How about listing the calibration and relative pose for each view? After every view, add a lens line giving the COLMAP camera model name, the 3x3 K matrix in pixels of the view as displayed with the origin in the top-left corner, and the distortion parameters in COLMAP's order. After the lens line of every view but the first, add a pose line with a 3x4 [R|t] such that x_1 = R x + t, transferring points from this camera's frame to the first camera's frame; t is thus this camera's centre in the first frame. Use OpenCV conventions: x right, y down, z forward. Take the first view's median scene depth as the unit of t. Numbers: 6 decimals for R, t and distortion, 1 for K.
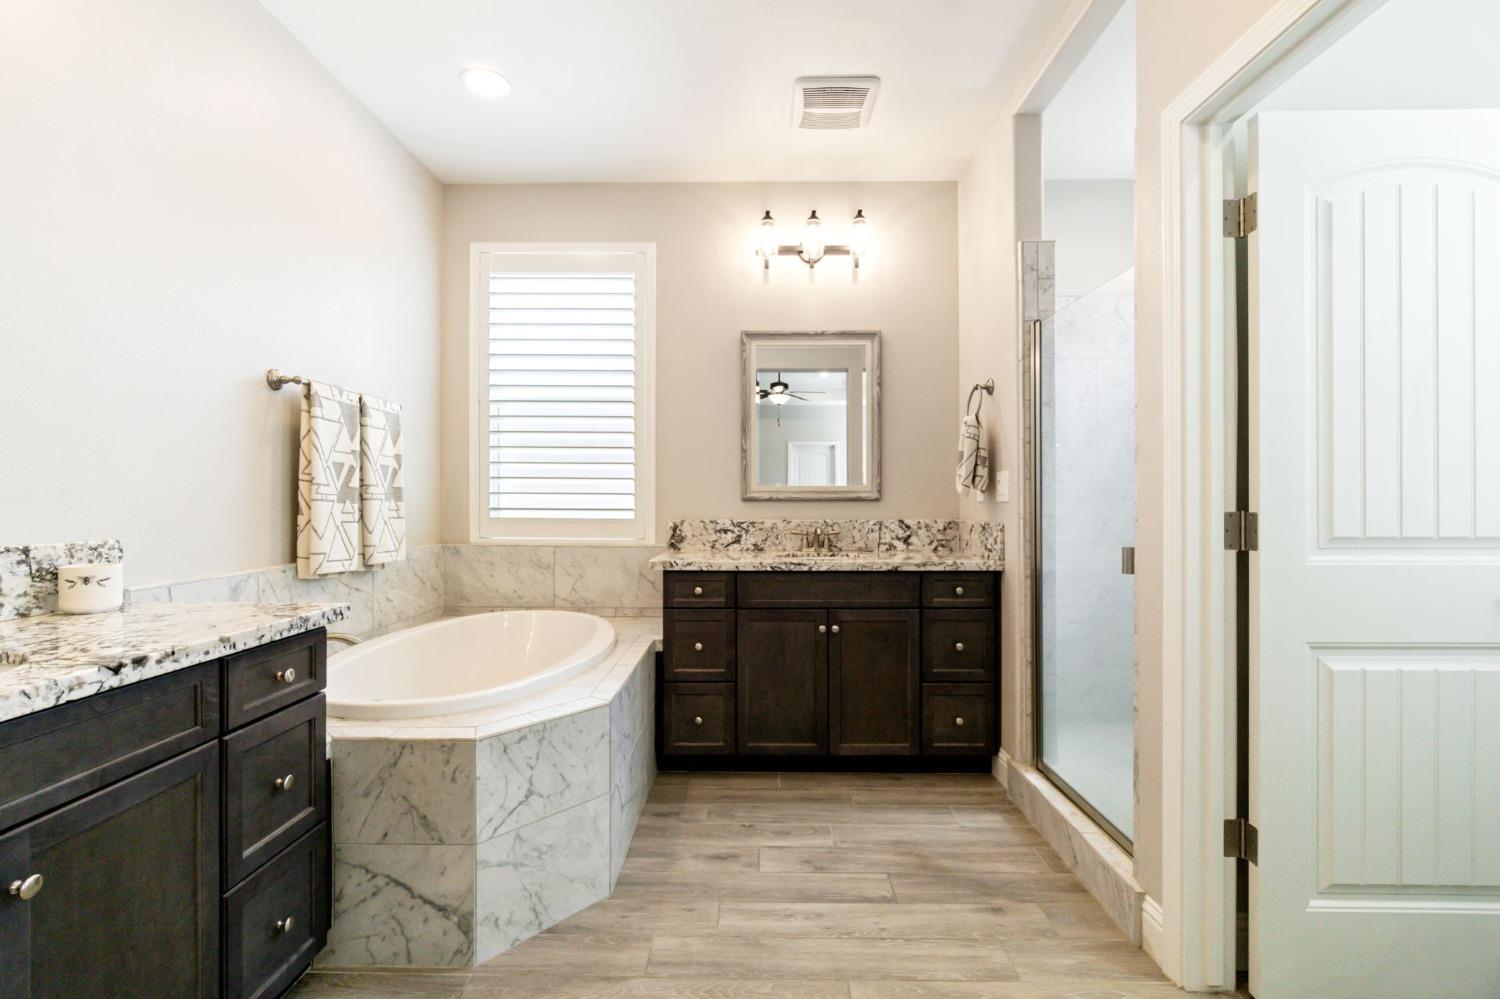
lens RADIAL K [[729.7, 0, 741.6], [0, 729.7, 492.9], [0, 0, 1]] dist [-0.002405, -0.000166]
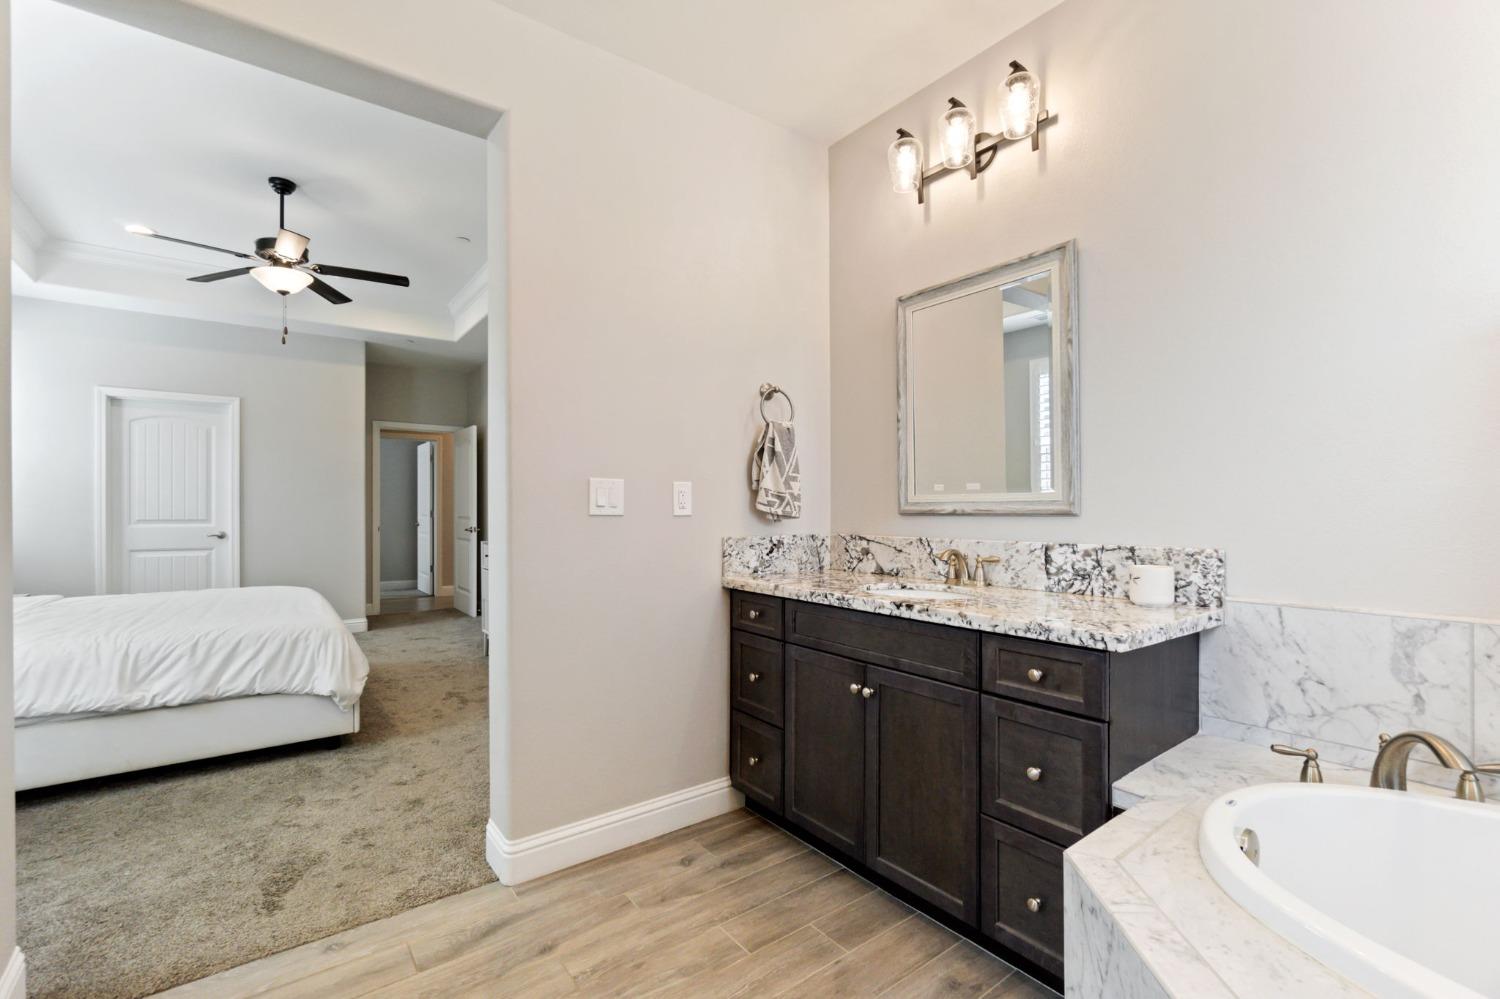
lens RADIAL K [[653.0, 0, 743.1], [0, 653.0, 513.2], [0, 0, 1]] dist [-0.001790, -0.000269]
pose [[-0.790959, 0.004092, -0.611856, 0.316845], [0.003364, 0.999992, 0.002339, 0.007445], [0.611860, -0.000208, -0.790966, 1.539294]]
